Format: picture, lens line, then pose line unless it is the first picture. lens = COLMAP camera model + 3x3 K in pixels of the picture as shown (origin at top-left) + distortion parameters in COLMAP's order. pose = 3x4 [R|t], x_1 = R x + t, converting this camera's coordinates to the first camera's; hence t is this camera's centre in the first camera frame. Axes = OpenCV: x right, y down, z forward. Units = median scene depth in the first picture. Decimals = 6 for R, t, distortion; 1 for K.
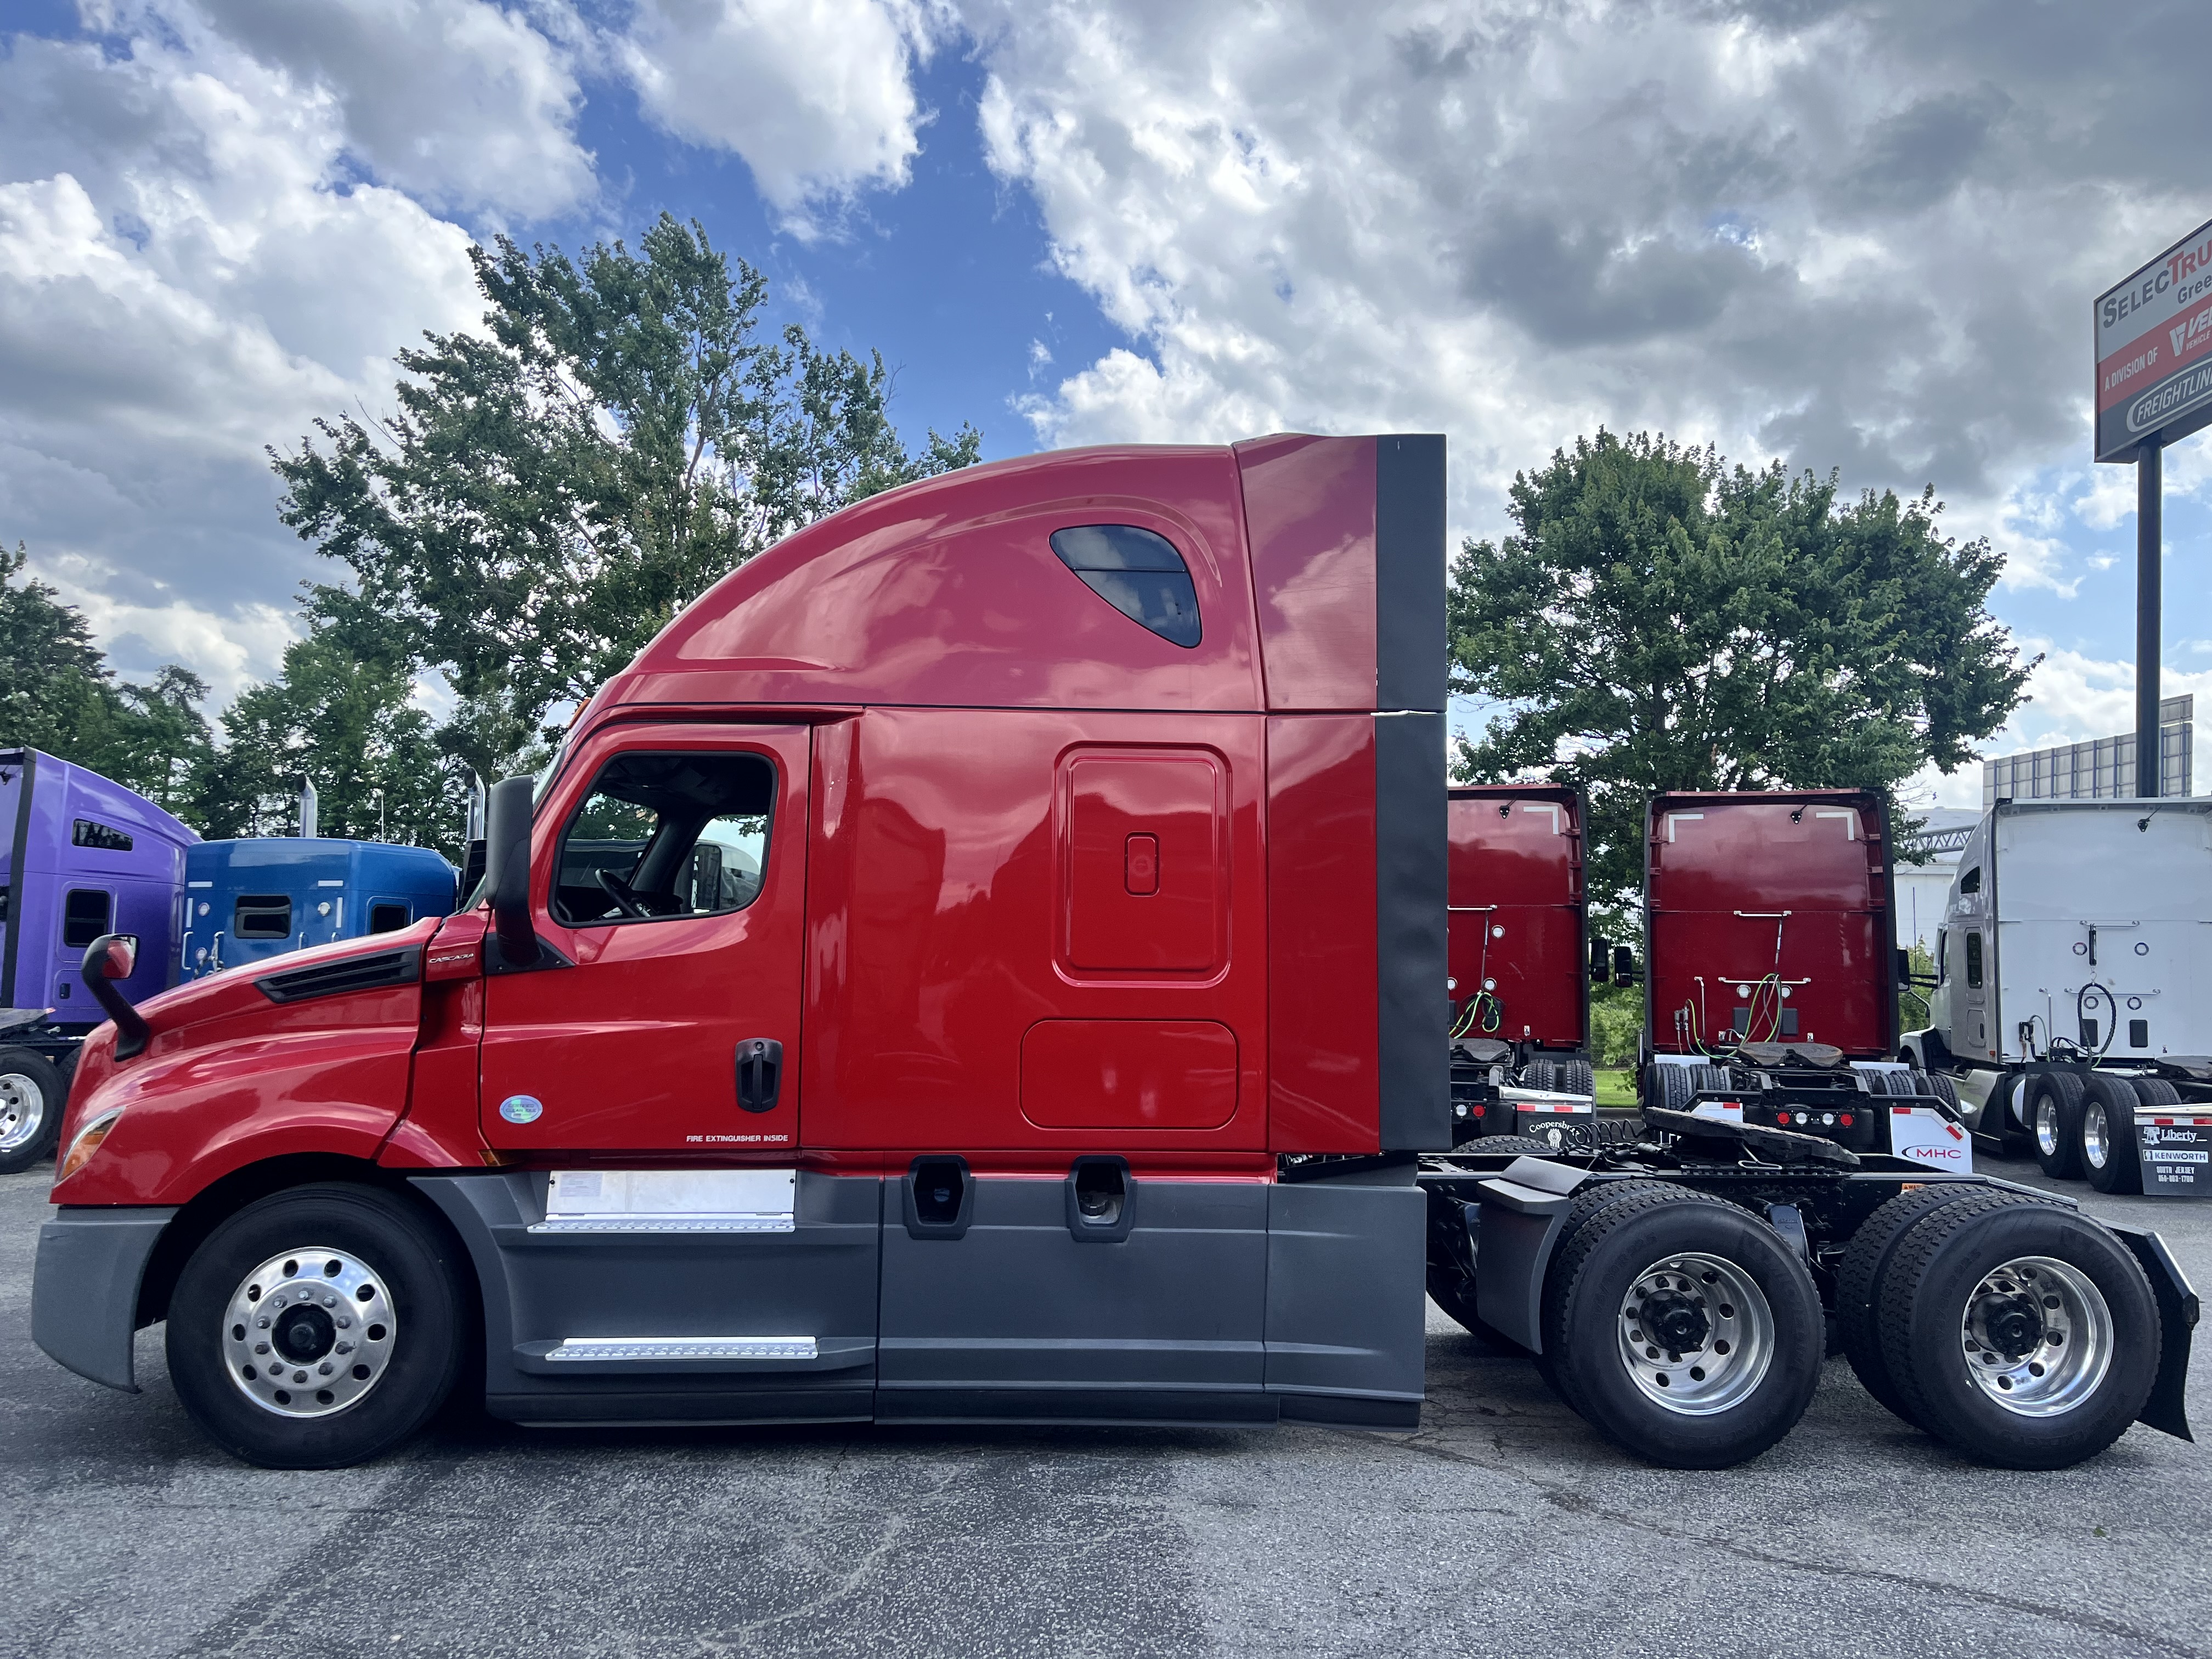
lens RADIAL K [[1679.0, 0, 1106.0], [0, 1679.0, 829.5], [0, 0, 1]] dist [0.058147, -0.078883]
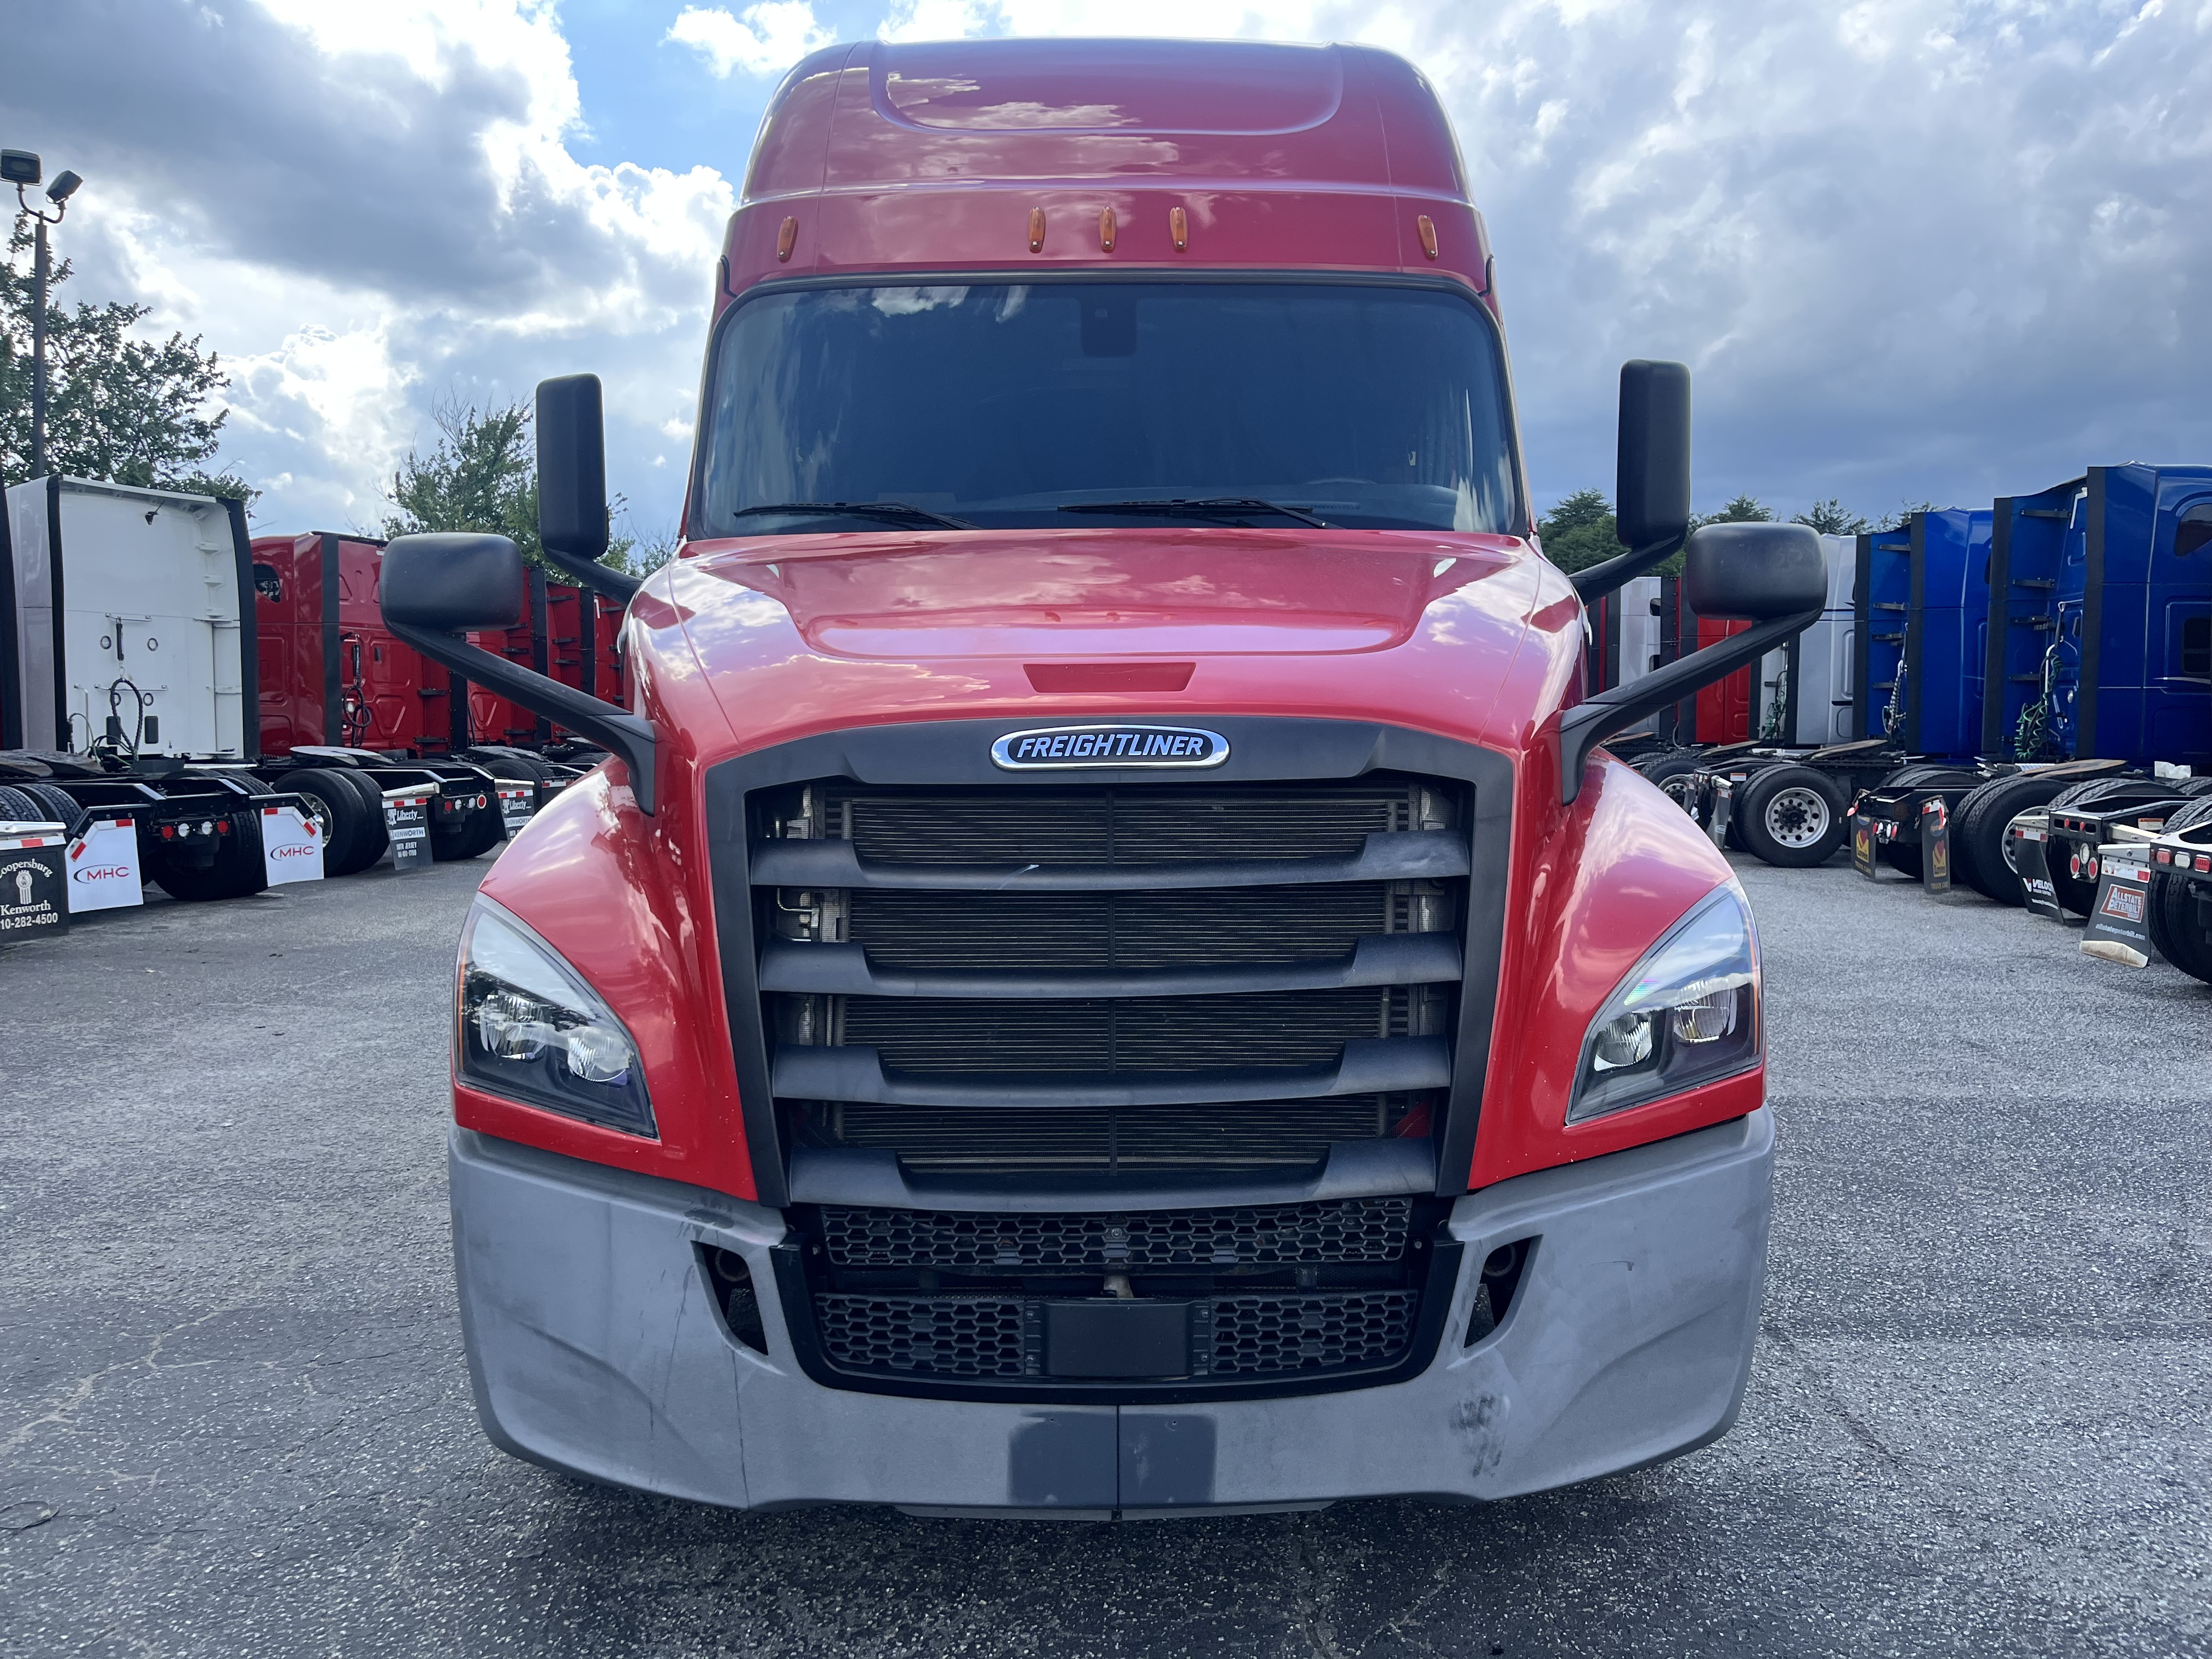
lens RADIAL K [[1707.1, 0, 1096.9], [0, 1707.1, 862.7], [0, 0, 1]] dist [0.064015, -0.085784]
pose [[0.053350, -0.102262, 0.993326, -0.466297], [-0.085585, 0.990614, 0.106579, 0.052992], [-0.994901, -0.090700, 0.044097, 0.500947]]
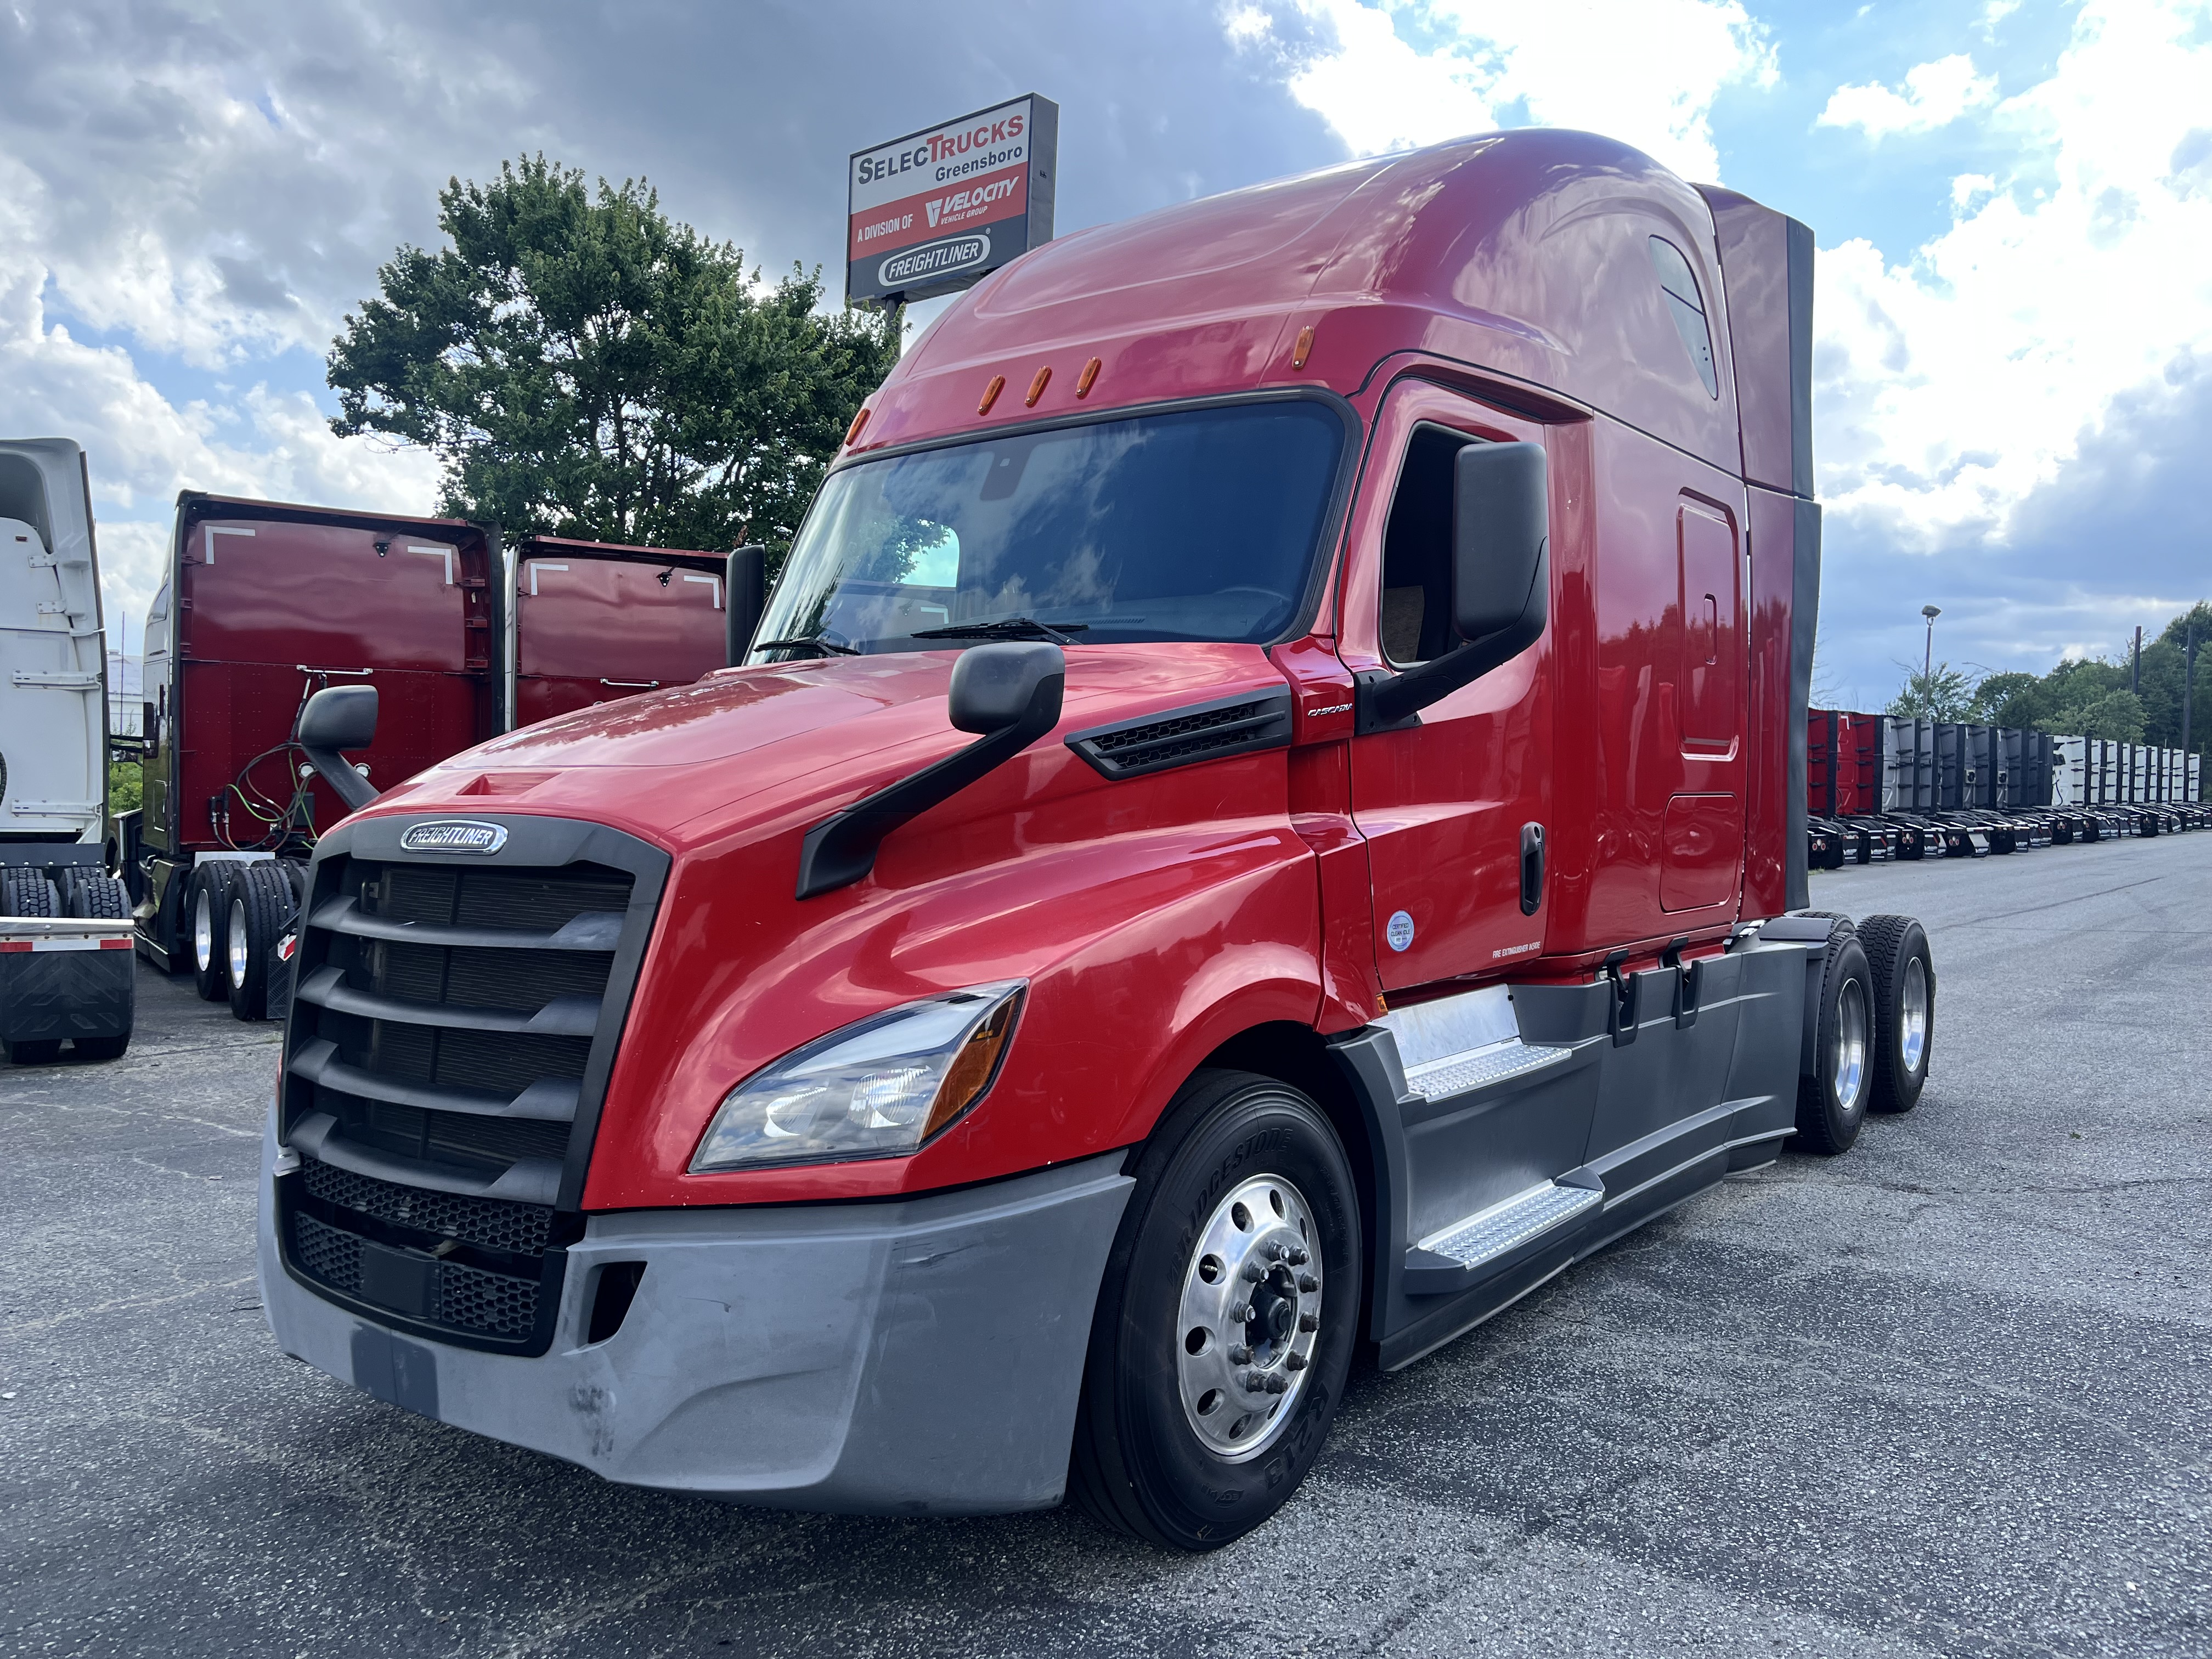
lens RADIAL K [[1679.0, 0, 1106.0], [0, 1679.0, 829.5], [0, 0, 1]] dist [0.058147, -0.078883]
pose [[0.645989, -0.024843, 0.762943, -0.409367], [-0.071155, 0.993159, 0.092587, 0.030045], [-0.760023, -0.114097, 0.639802, 0.284790]]
